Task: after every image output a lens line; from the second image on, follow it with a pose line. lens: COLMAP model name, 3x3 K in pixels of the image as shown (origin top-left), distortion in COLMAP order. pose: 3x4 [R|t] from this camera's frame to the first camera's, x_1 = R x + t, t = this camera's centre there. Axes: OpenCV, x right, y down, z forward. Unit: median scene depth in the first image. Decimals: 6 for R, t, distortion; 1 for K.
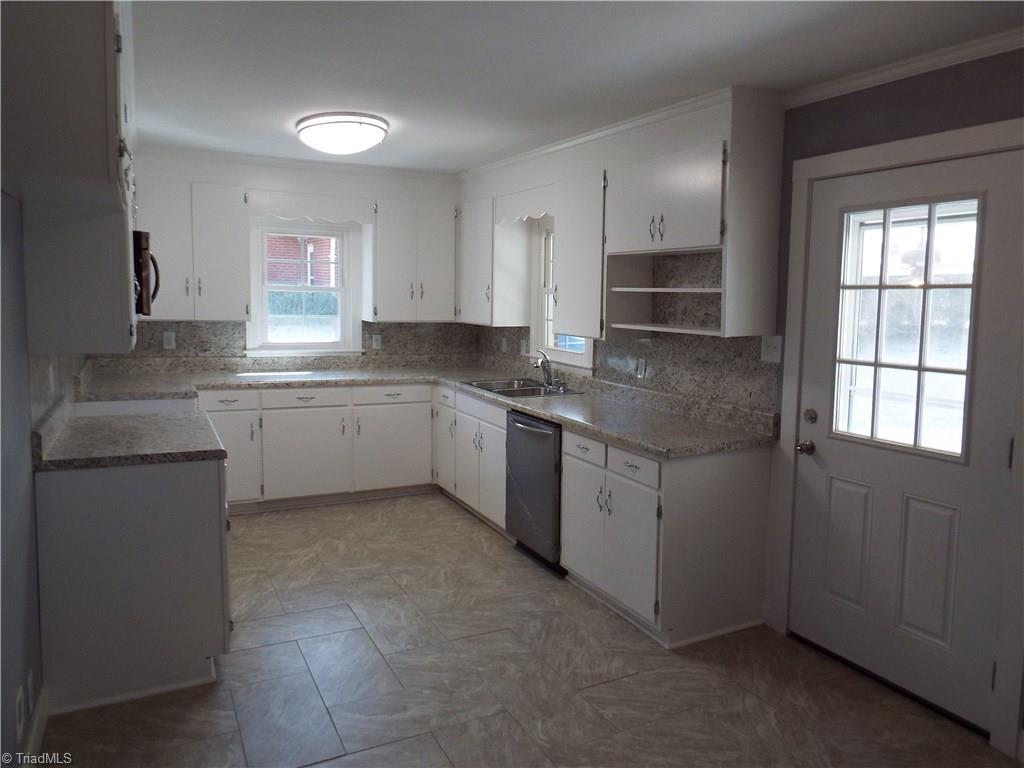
lens RADIAL K [[745.5, 0, 514.0], [0, 745.5, 385.7], [0, 0, 1]] dist [-0.001700, -0.061157]
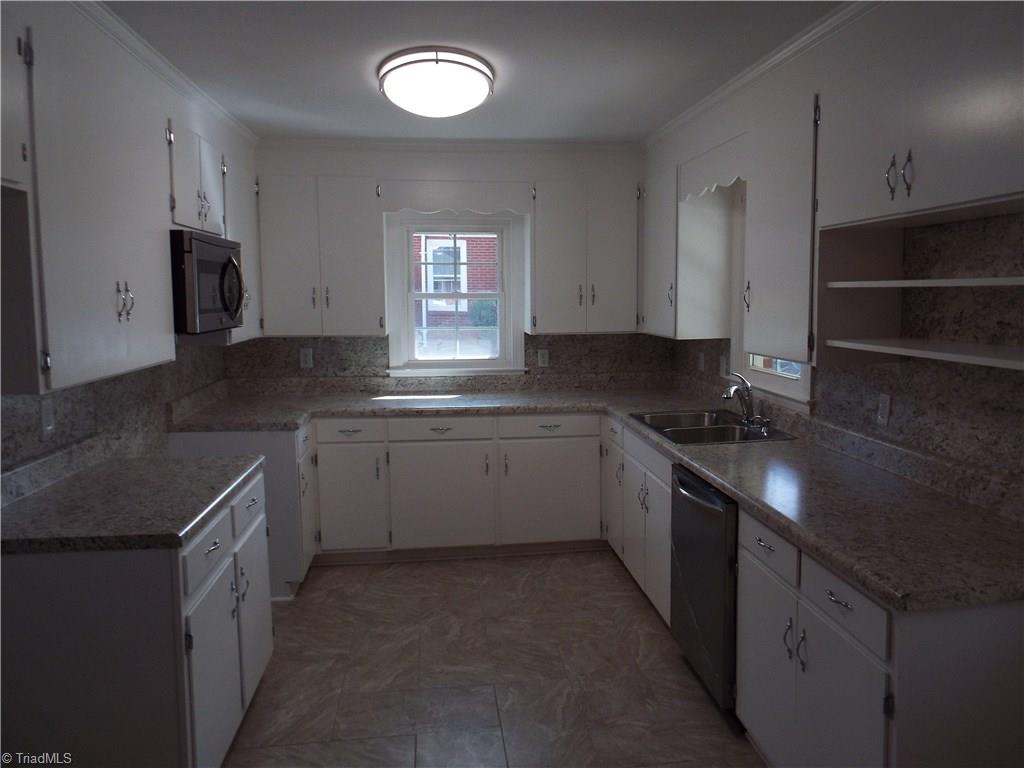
lens RADIAL K [[737.4, 0, 516.8], [0, 737.4, 378.2], [0, 0, 1]] dist [-0.012040, 0.000431]
pose [[0.940194, 0.009681, -0.340502, 0.078407], [-0.014076, 0.999846, -0.010438, -0.032915], [0.340348, 0.014607, 0.940186, 0.269647]]
